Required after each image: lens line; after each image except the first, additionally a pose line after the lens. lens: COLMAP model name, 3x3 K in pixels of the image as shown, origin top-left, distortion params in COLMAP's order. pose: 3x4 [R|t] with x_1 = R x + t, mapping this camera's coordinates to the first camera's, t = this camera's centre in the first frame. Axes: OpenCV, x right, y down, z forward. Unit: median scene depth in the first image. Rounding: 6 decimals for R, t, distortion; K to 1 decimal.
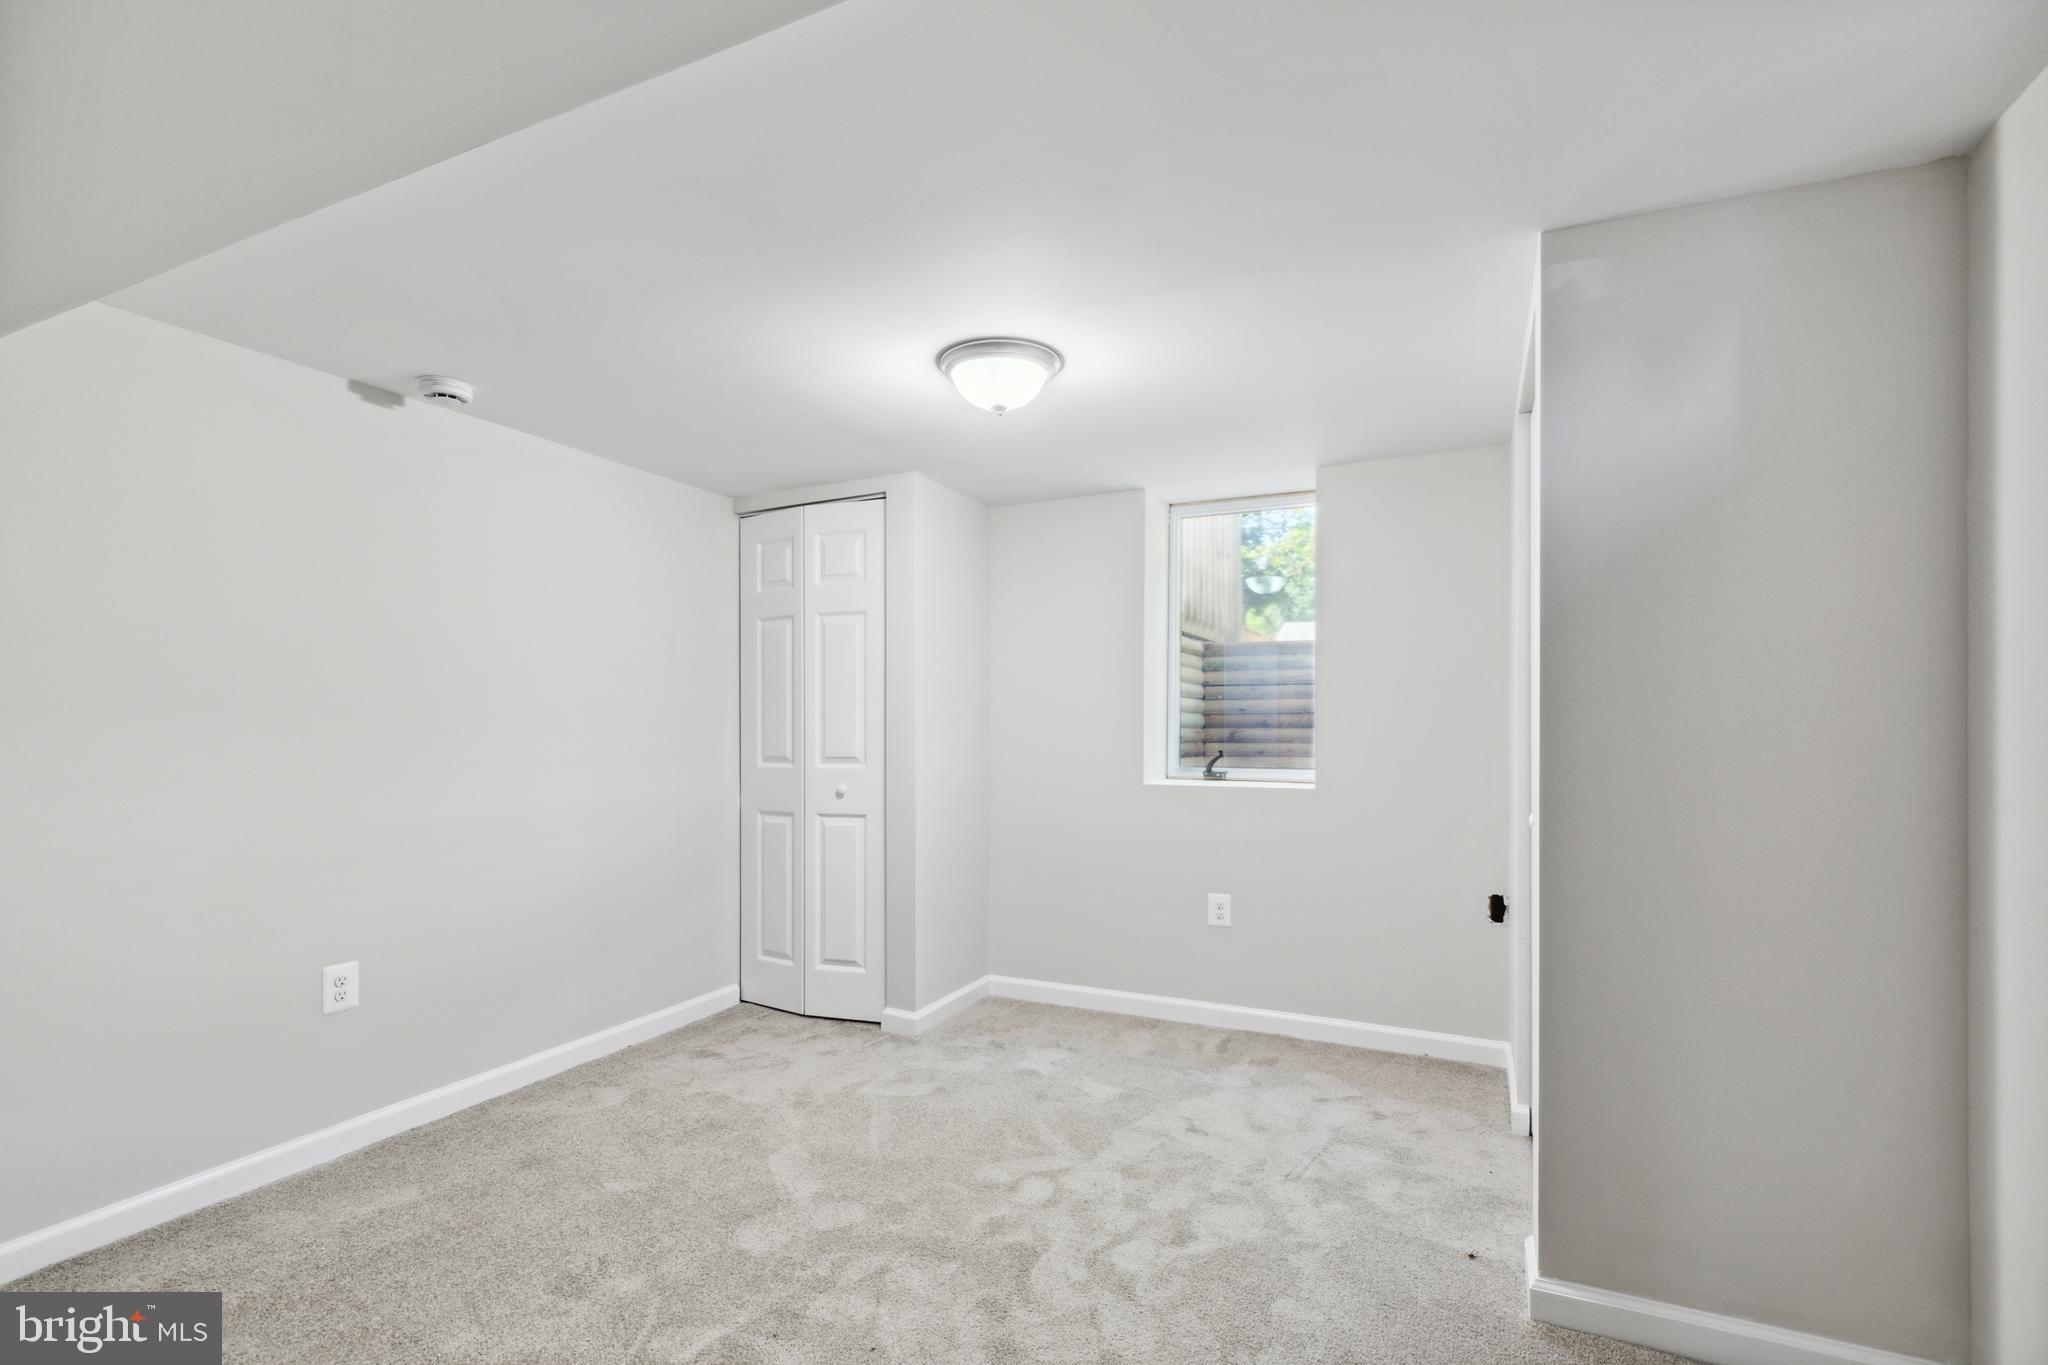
lens RADIAL K [[938.2, 0, 1023.8], [0, 938.2, 707.4], [0, 0, 1]] dist [0.000415, -0.000259]
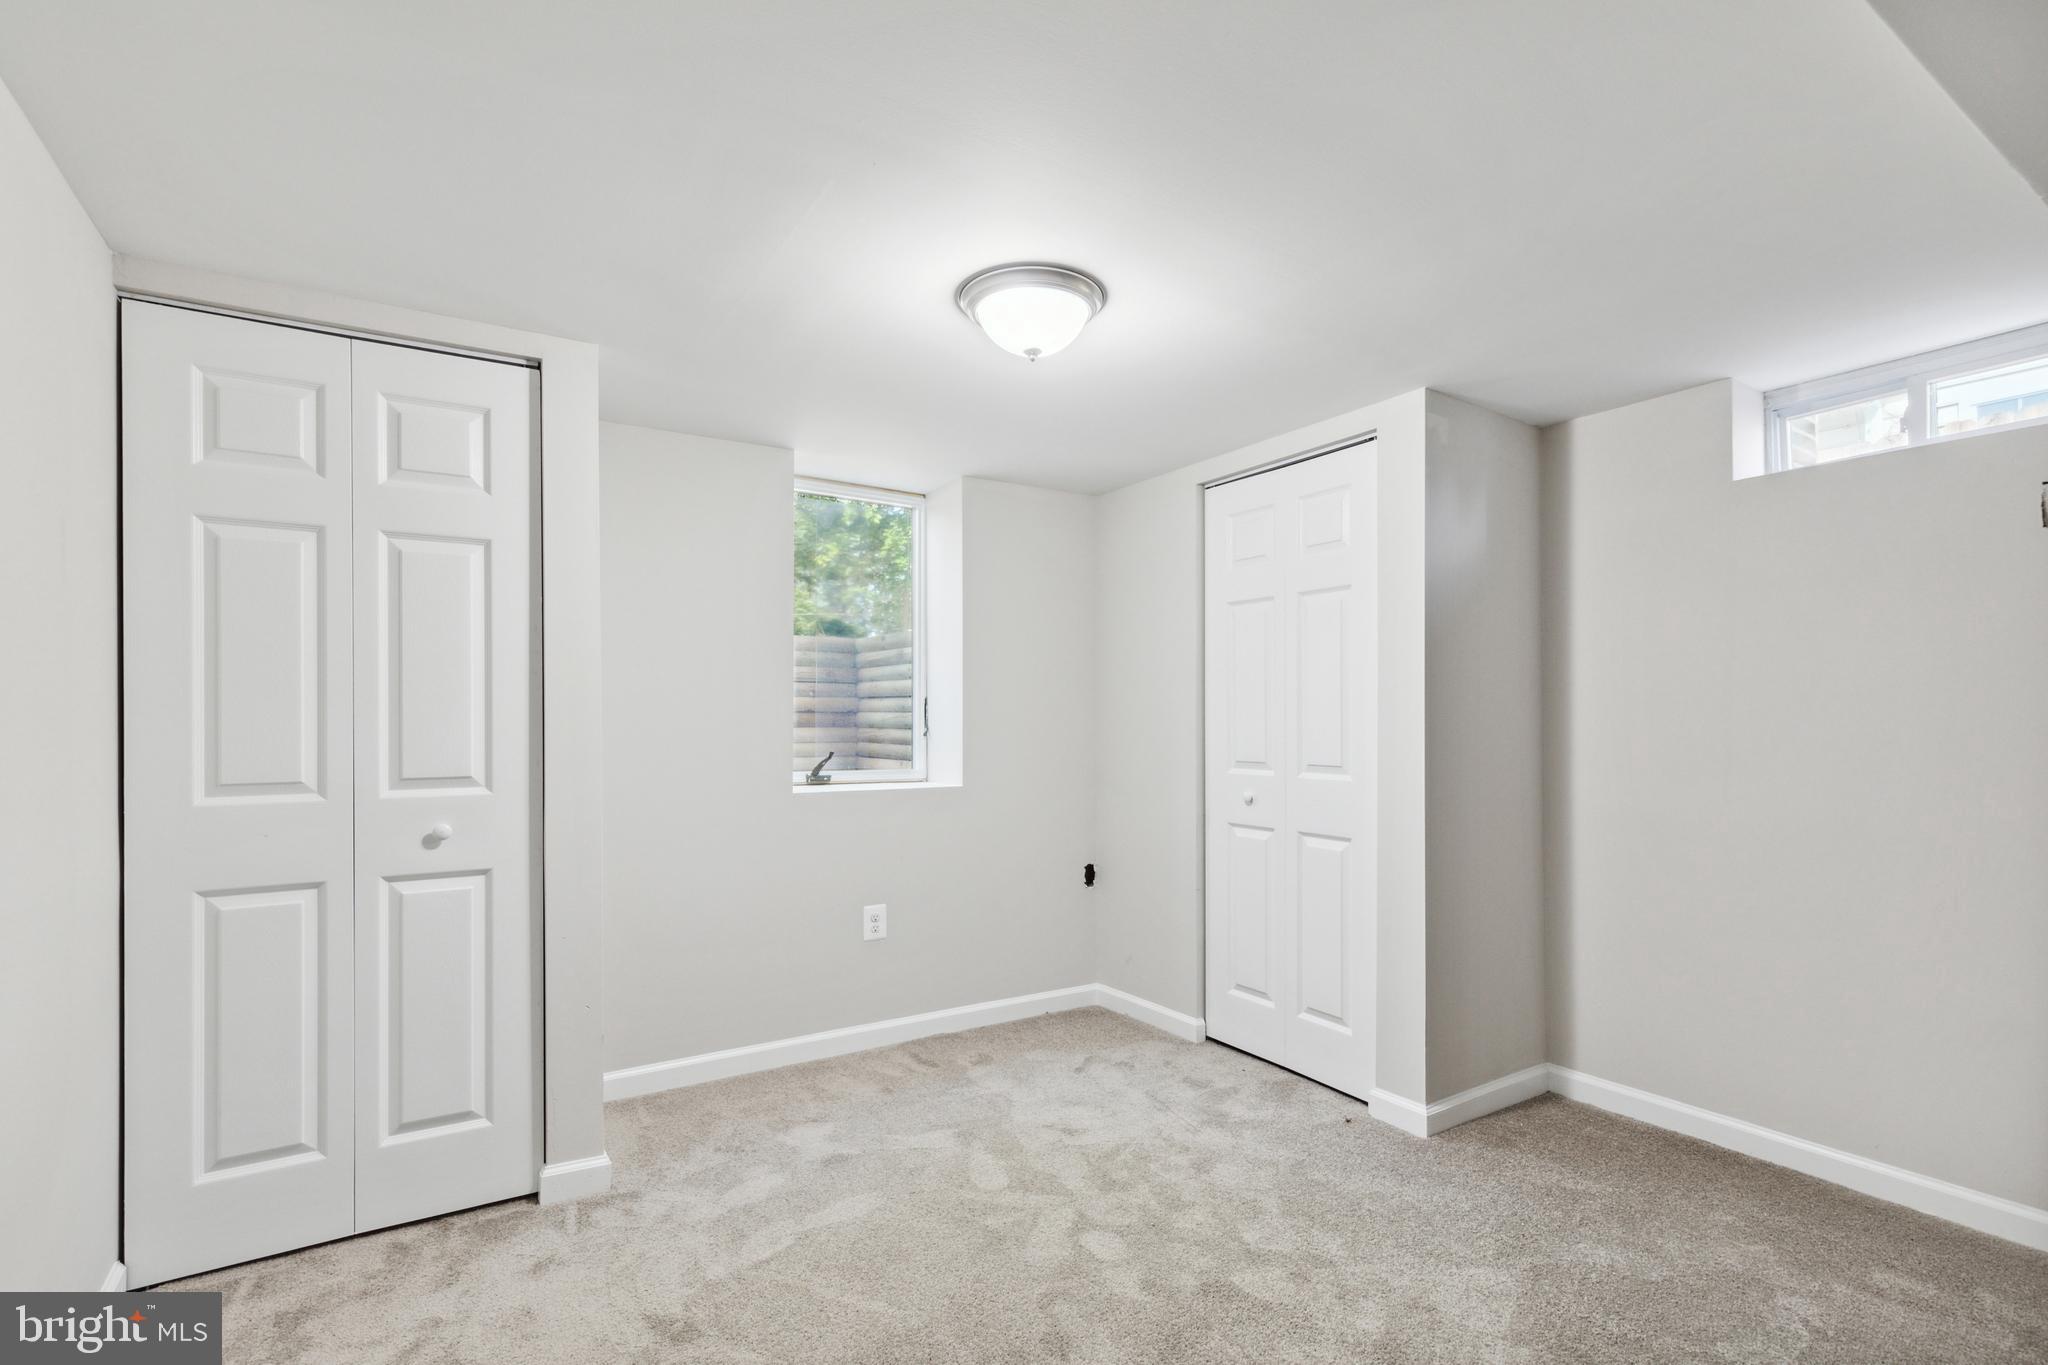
lens RADIAL K [[934.0, 0, 1024.0], [0, 934.0, 682.5], [0, 0, 1]] dist [0.000531, 0.000280]
pose [[0.539789, 0.038836, 0.840904, -0.536387], [-0.011550, 0.999183, -0.038732, 0.012241], [-0.841721, 0.011195, 0.539797, 0.391787]]
